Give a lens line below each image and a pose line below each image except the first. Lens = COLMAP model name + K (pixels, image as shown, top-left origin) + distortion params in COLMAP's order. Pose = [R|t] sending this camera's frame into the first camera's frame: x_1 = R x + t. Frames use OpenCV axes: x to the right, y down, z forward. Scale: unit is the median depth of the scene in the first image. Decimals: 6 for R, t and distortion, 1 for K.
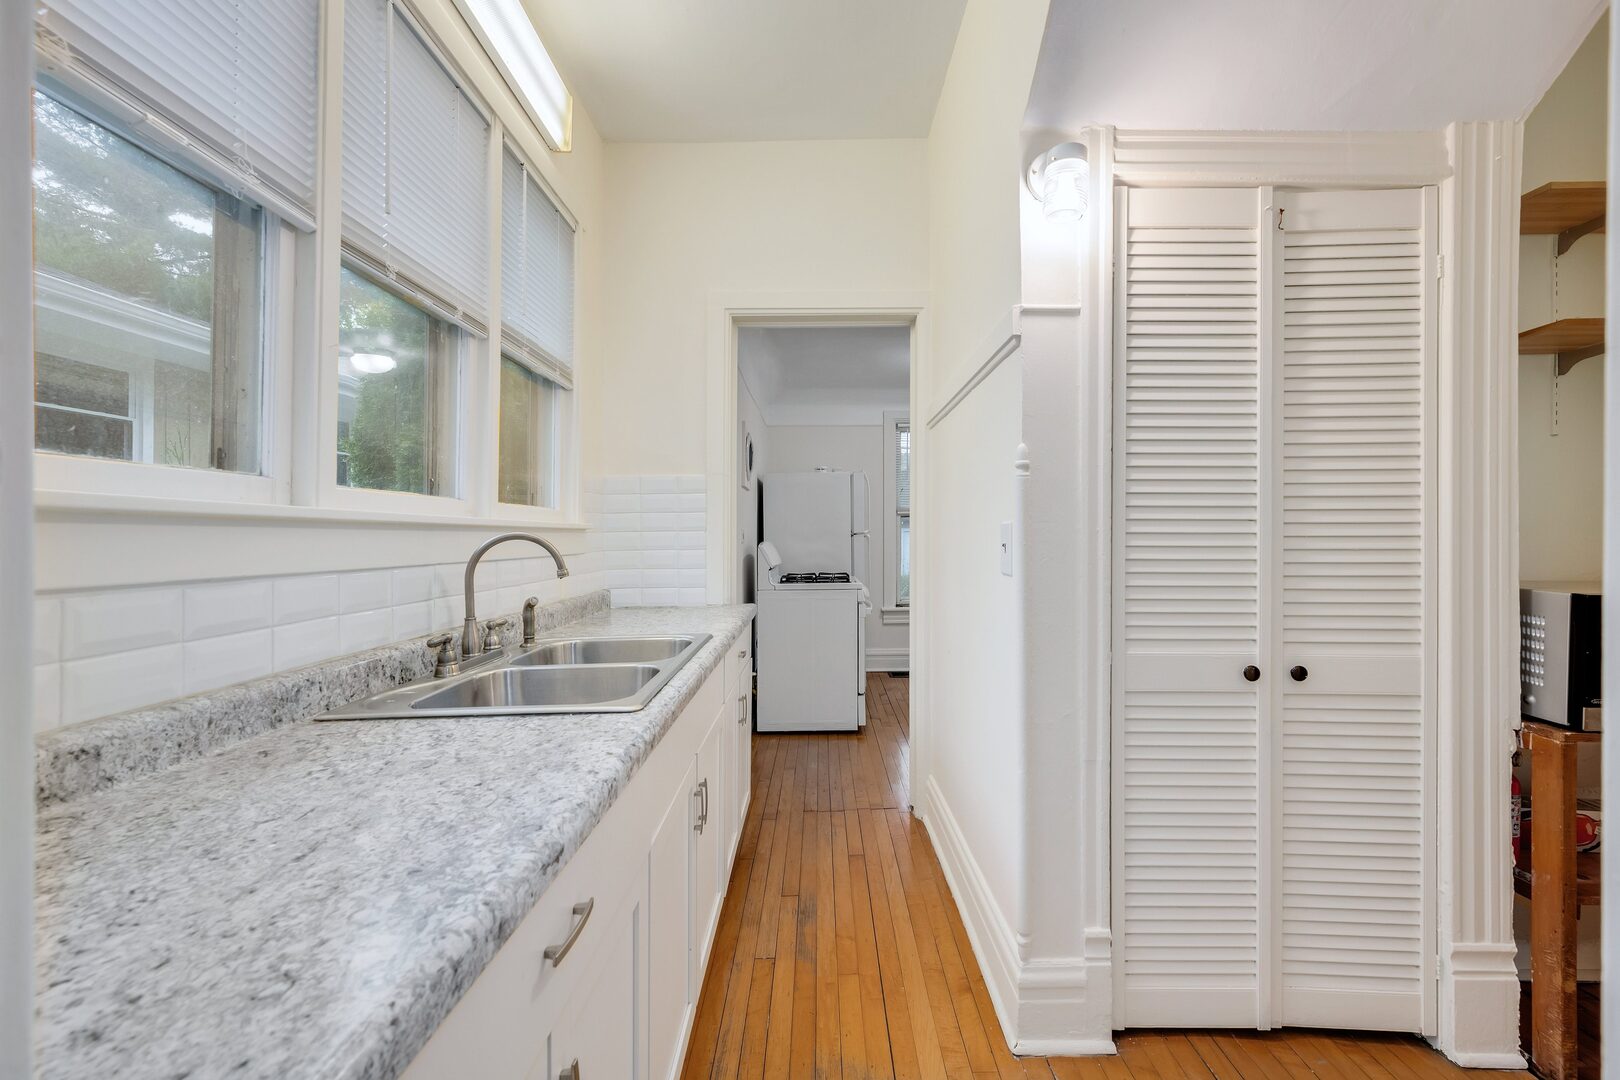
lens RADIAL K [[704.1, 0, 804.0], [0, 704.1, 537.4], [0, 0, 1]] dist [0.009791, 0.000294]
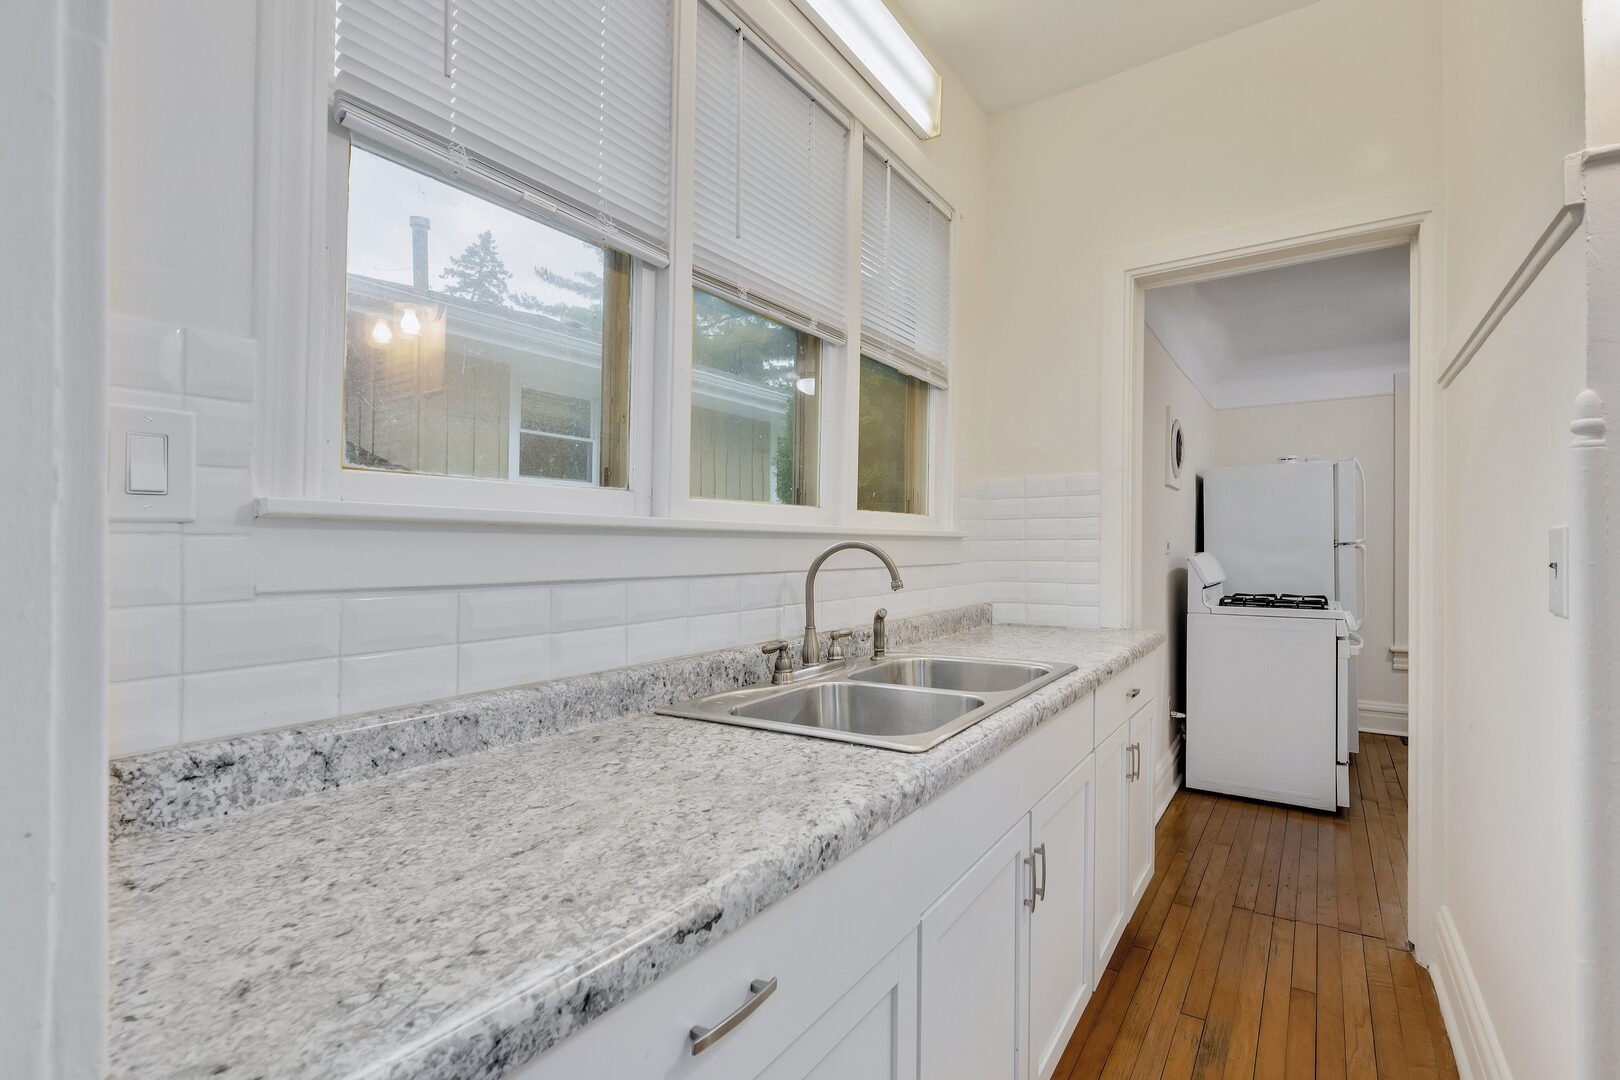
lens RADIAL K [[741.1, 0, 810.0], [0, 741.1, 540.0], [0, 0, 1]] dist [0.004975, -0.000257]
pose [[0.837762, 0.003012, -0.546028, 0.107151], [-0.007134, 0.999960, -0.005431, -0.002608], [0.545990, 0.008445, 0.837749, 0.139733]]
